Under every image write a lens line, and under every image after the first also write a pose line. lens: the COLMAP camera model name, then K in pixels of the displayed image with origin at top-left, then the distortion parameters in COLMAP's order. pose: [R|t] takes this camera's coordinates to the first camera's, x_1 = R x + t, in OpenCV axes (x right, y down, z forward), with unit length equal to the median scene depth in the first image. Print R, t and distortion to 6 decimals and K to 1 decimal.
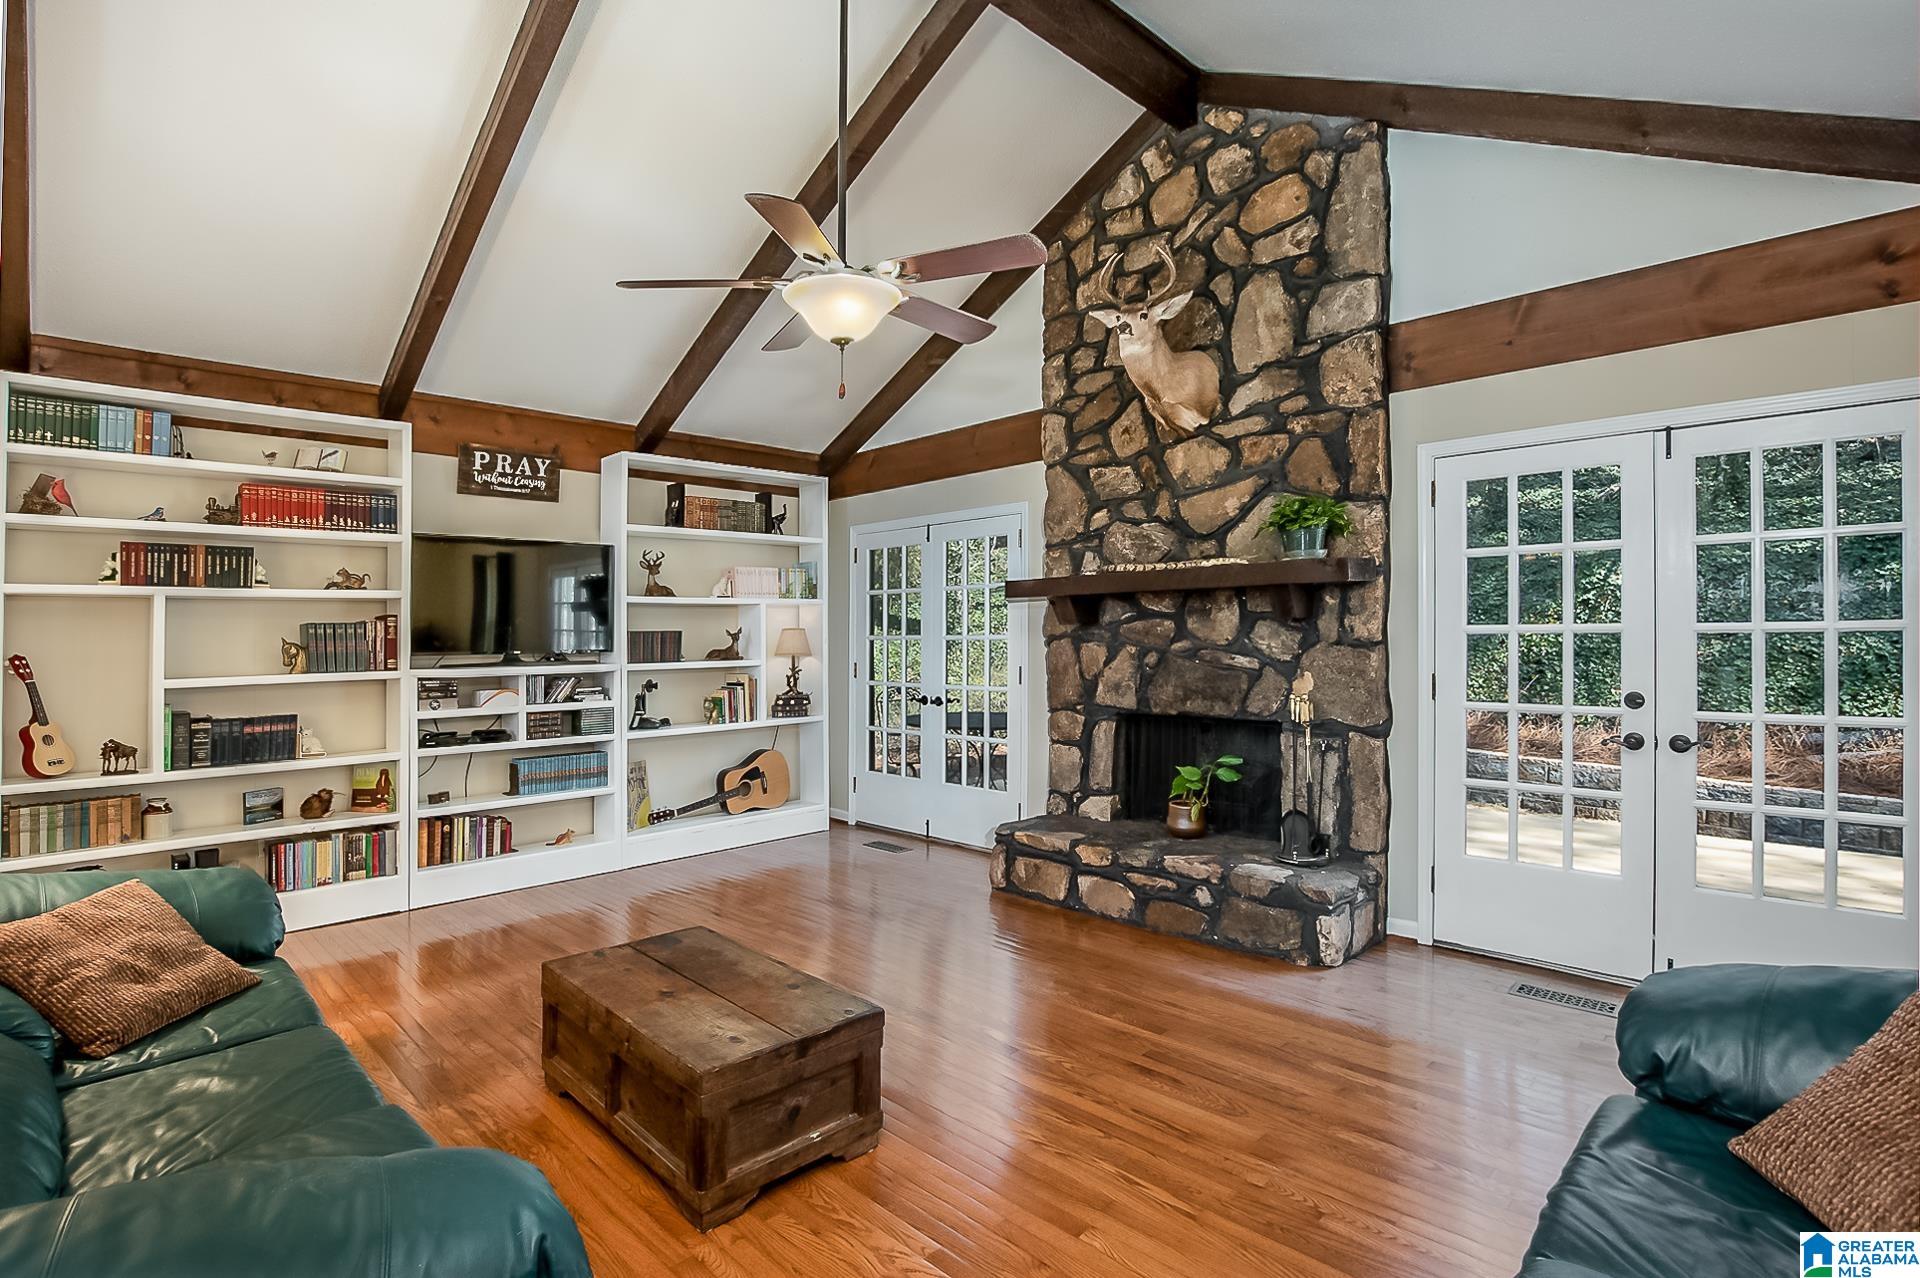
lens RADIAL K [[908.3, 0, 948.6], [0, 908.3, 637.7], [0, 0, 1]] dist [-0.001844, -0.000092]
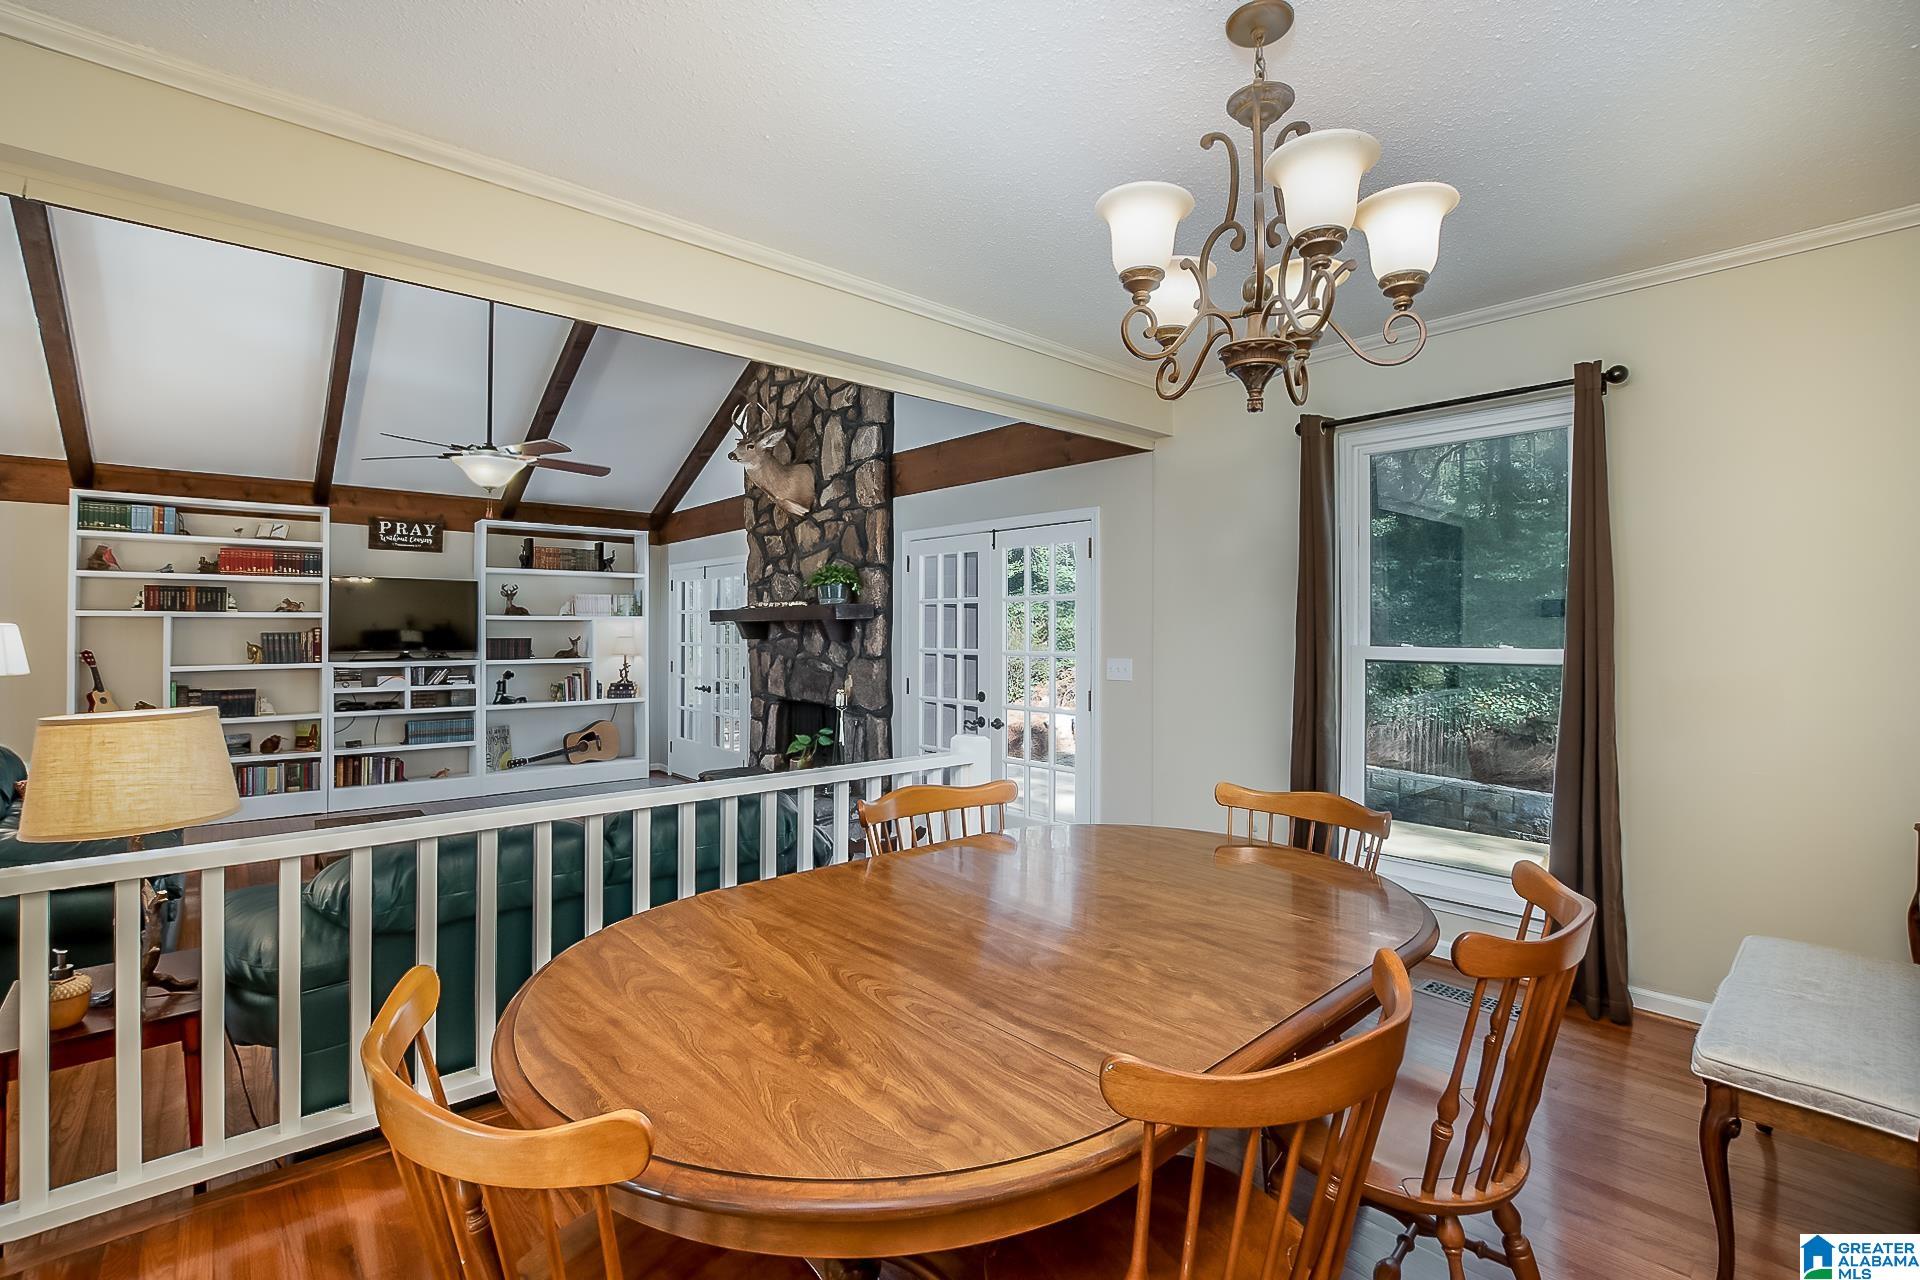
lens RADIAL K [[832.8, 0, 947.7], [0, 832.8, 645.6], [0, 0, 1]] dist [-0.002695, -0.000352]
pose [[0.996835, 0.016433, -0.077776, 0.599021], [-0.015231, 0.999756, 0.016014, -0.033861], [0.078020, -0.014779, 0.996842, -0.367472]]
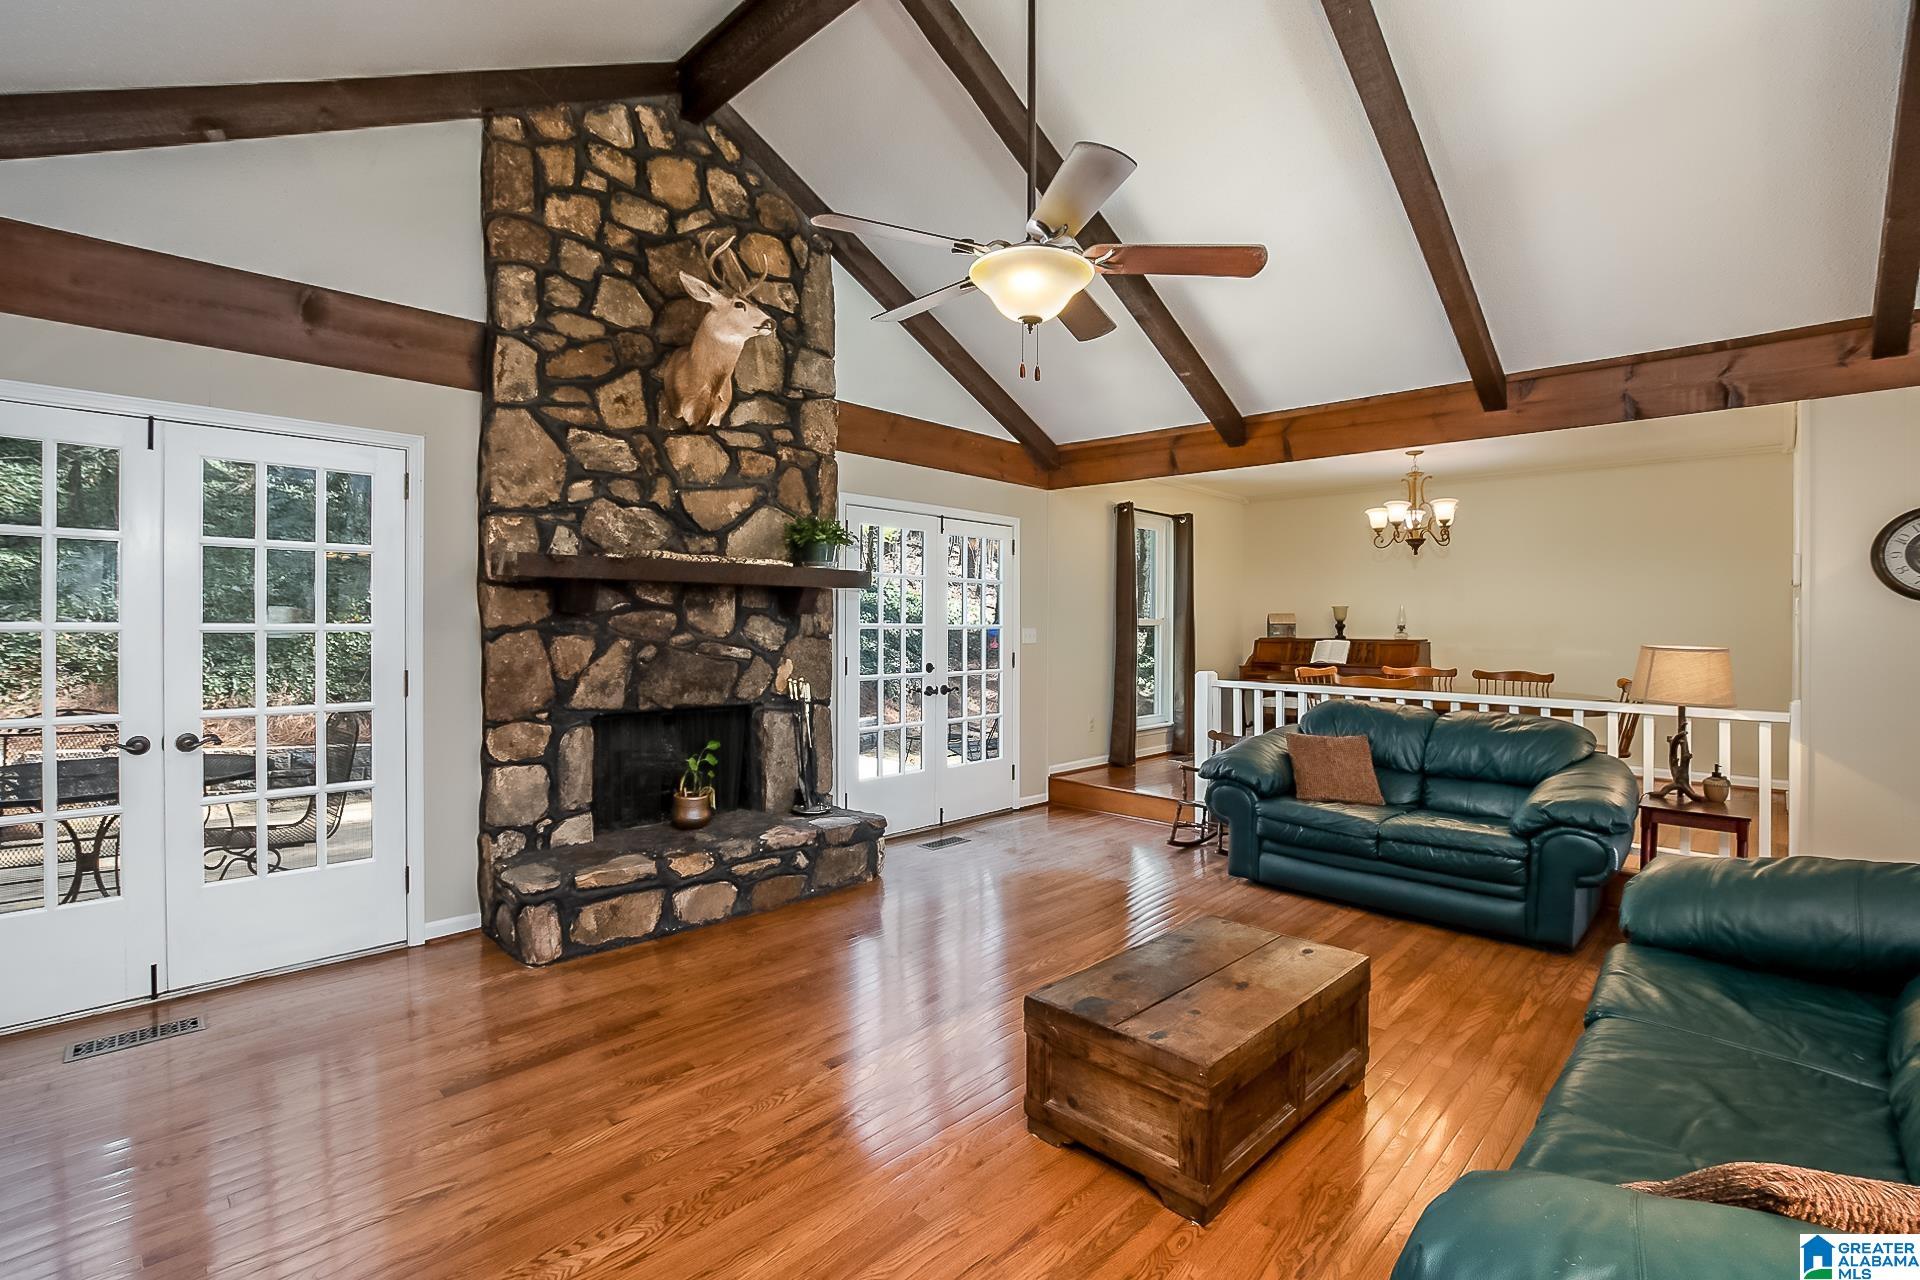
lens RADIAL K [[832.8, 0, 947.7], [0, 832.8, 645.6], [0, 0, 1]] dist [-0.002695, -0.000352]
pose [[0.048240, -0.012011, 0.998764, -0.628901], [-0.001029, 0.999927, 0.012075, 0.005119], [-0.998835, -0.001610, 0.048224, 0.652361]]
